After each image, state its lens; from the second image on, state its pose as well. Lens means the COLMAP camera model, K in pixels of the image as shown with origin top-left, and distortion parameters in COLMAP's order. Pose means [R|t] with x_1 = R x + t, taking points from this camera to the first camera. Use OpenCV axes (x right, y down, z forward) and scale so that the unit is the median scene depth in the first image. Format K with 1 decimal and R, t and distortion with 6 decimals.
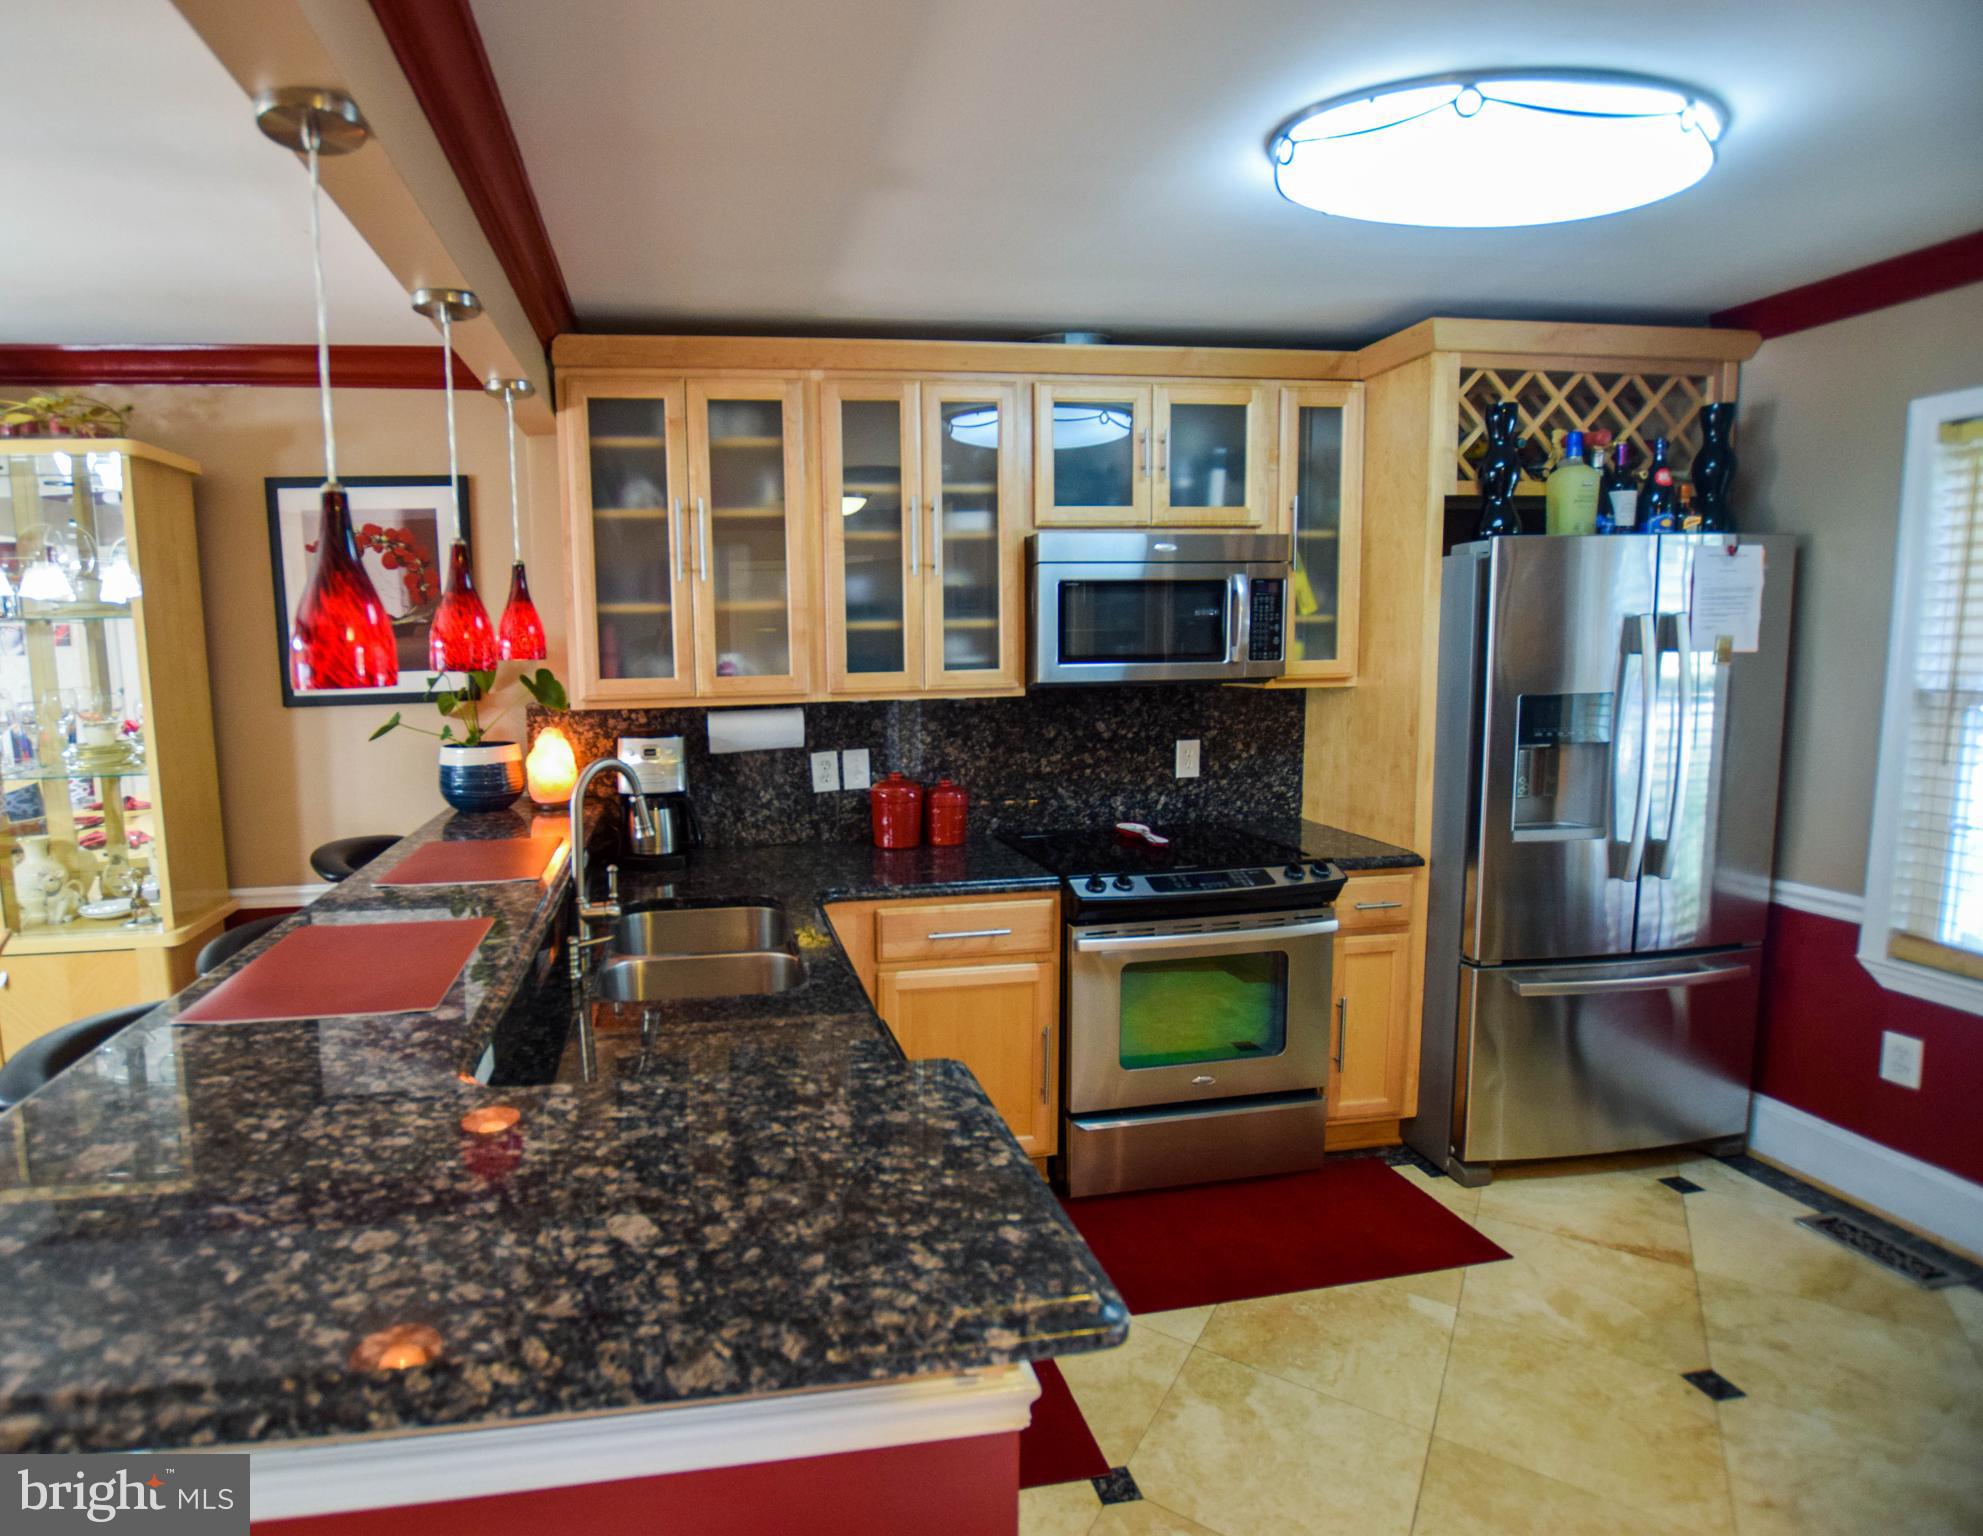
lens RADIAL K [[1014.4, 0, 829.0], [0, 1014.4, 758.1], [0, 0, 1]] dist [-0.037372, 0.005927]
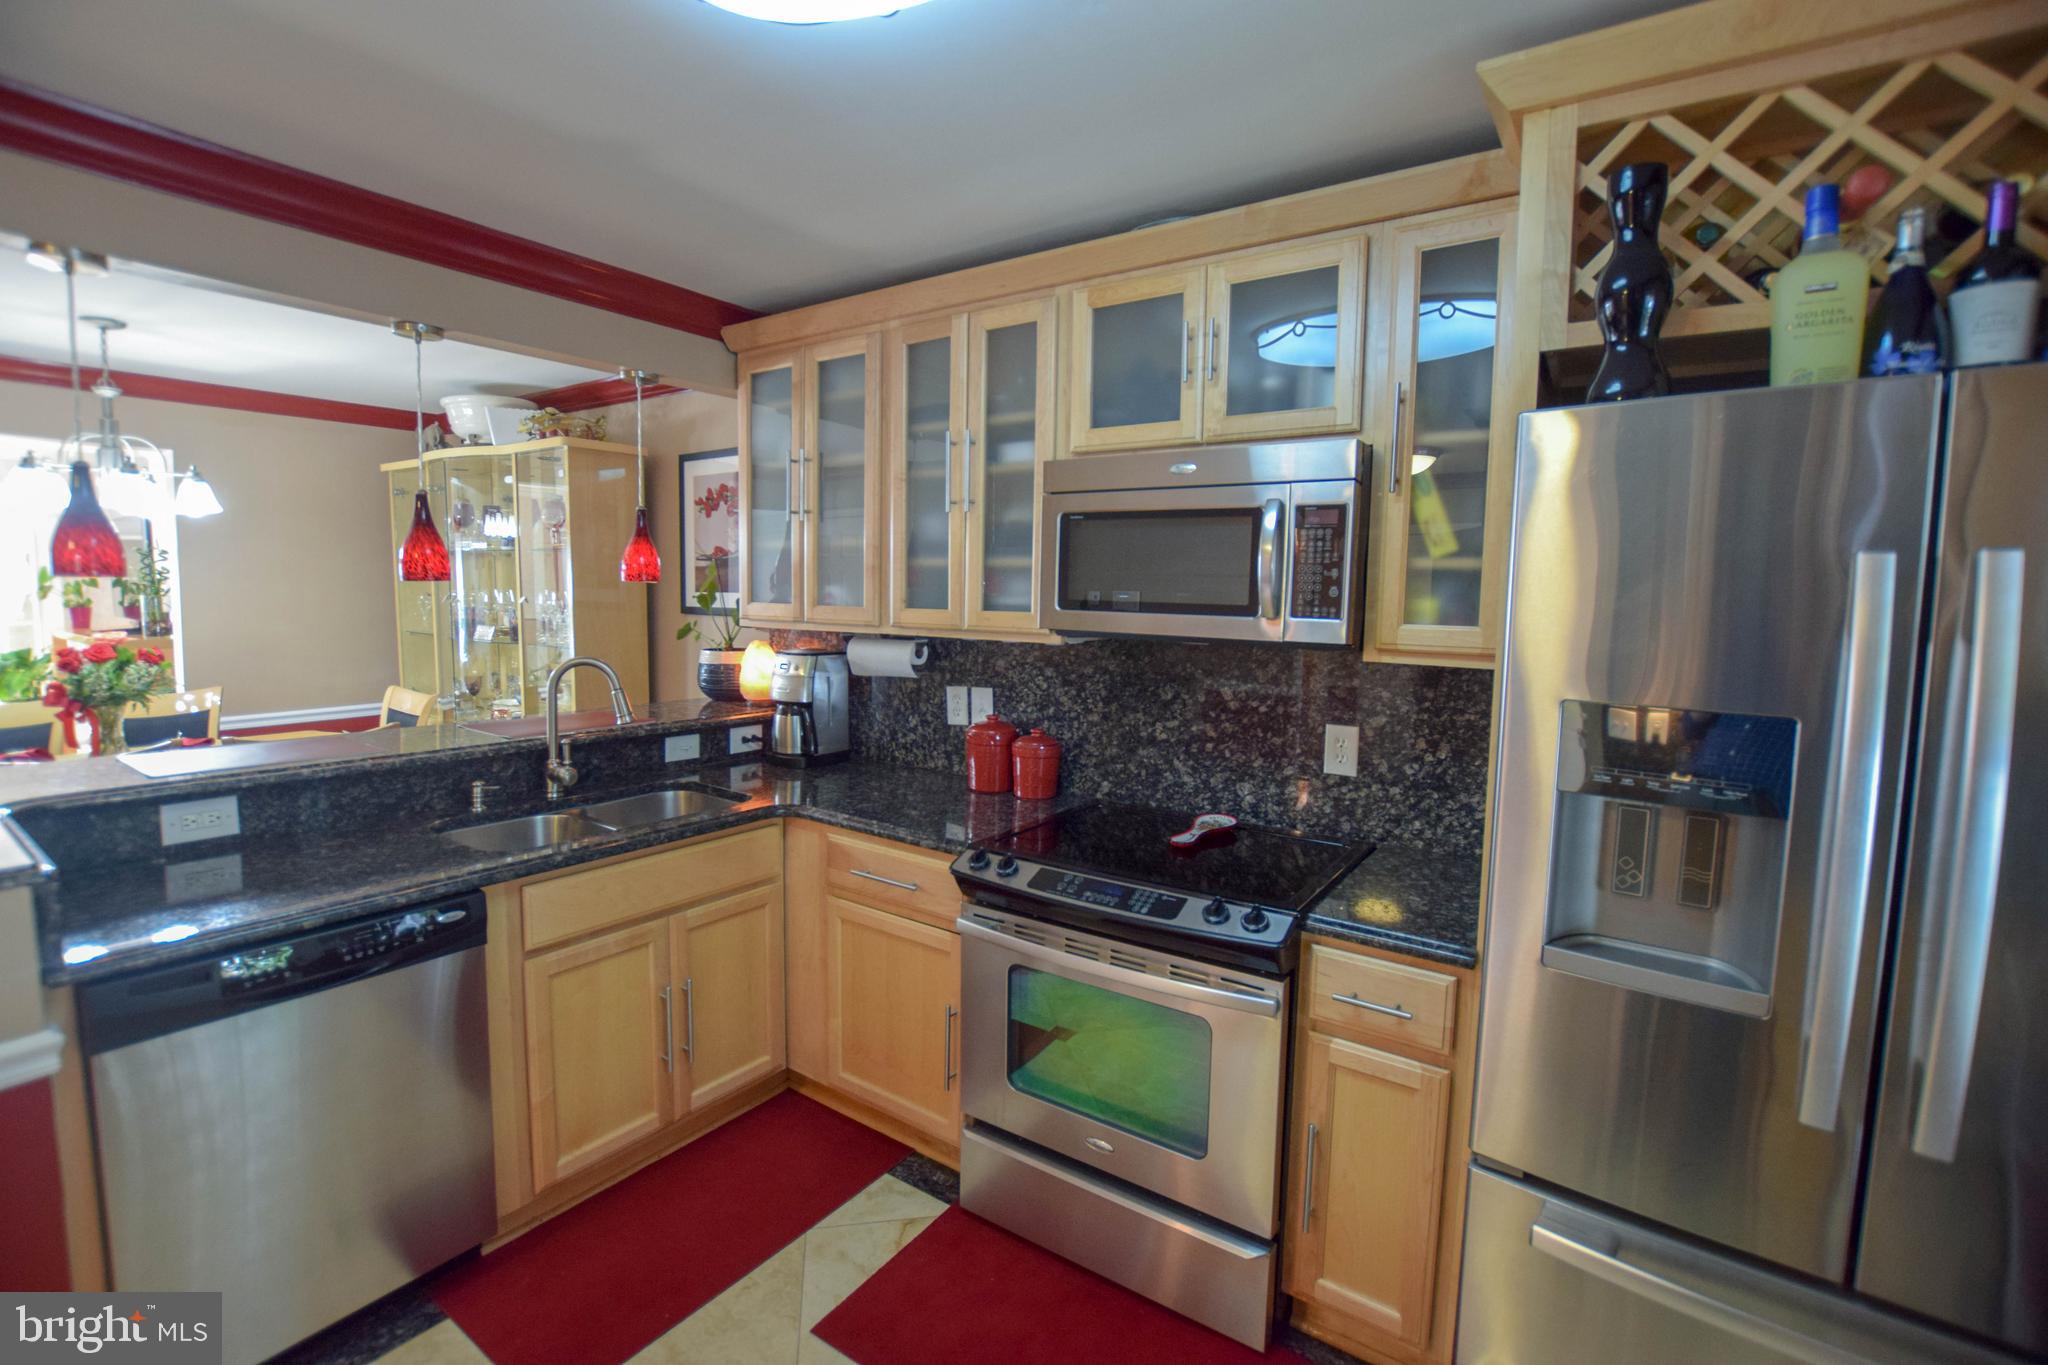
lens RADIAL K [[903.4, 0, 1020.0], [0, 903.4, 672.9], [0, 0, 1]] dist [-0.036508, 0.005202]
pose [[0.735114, 0.096498, -0.671040, 0.727862], [-0.114052, 0.993313, 0.017900, -0.047946], [0.668281, 0.063375, 0.741205, 0.402067]]
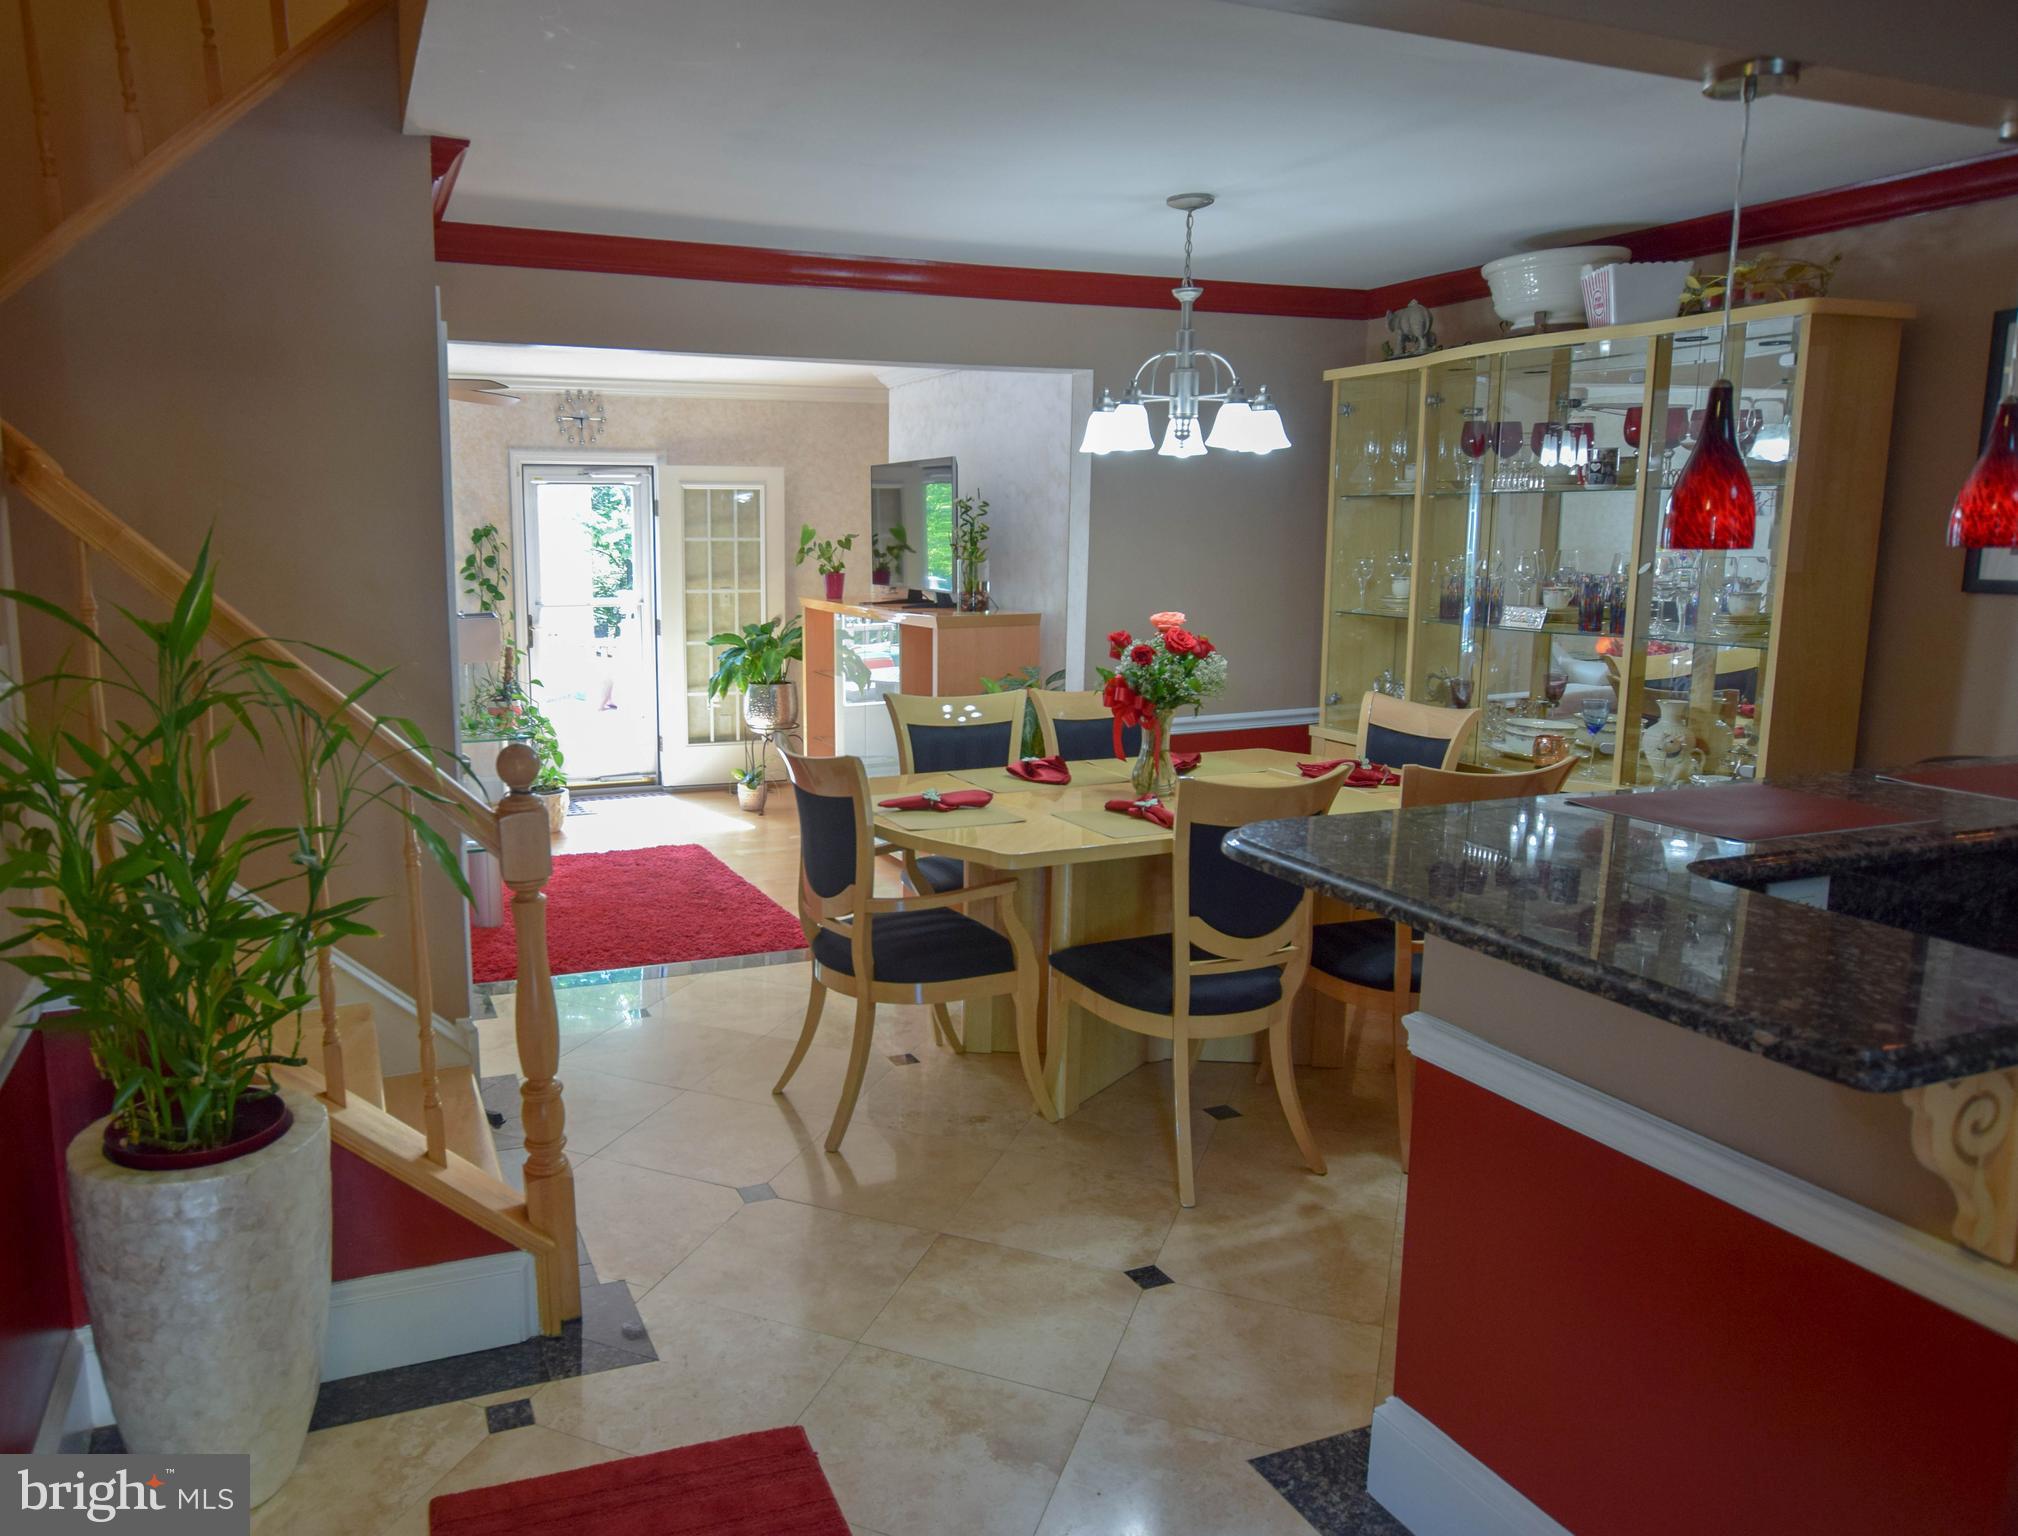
lens RADIAL K [[1387.9, 0, 858.1], [0, 1387.9, 759.9], [0, 0, 1]] dist [-0.033169, 0.026044]
pose [[0.225450, 0.179364, -0.957602, 0.386113], [-0.118443, 0.980662, 0.155798, 0.017614], [0.967028, 0.078297, 0.242335, -0.156831]]
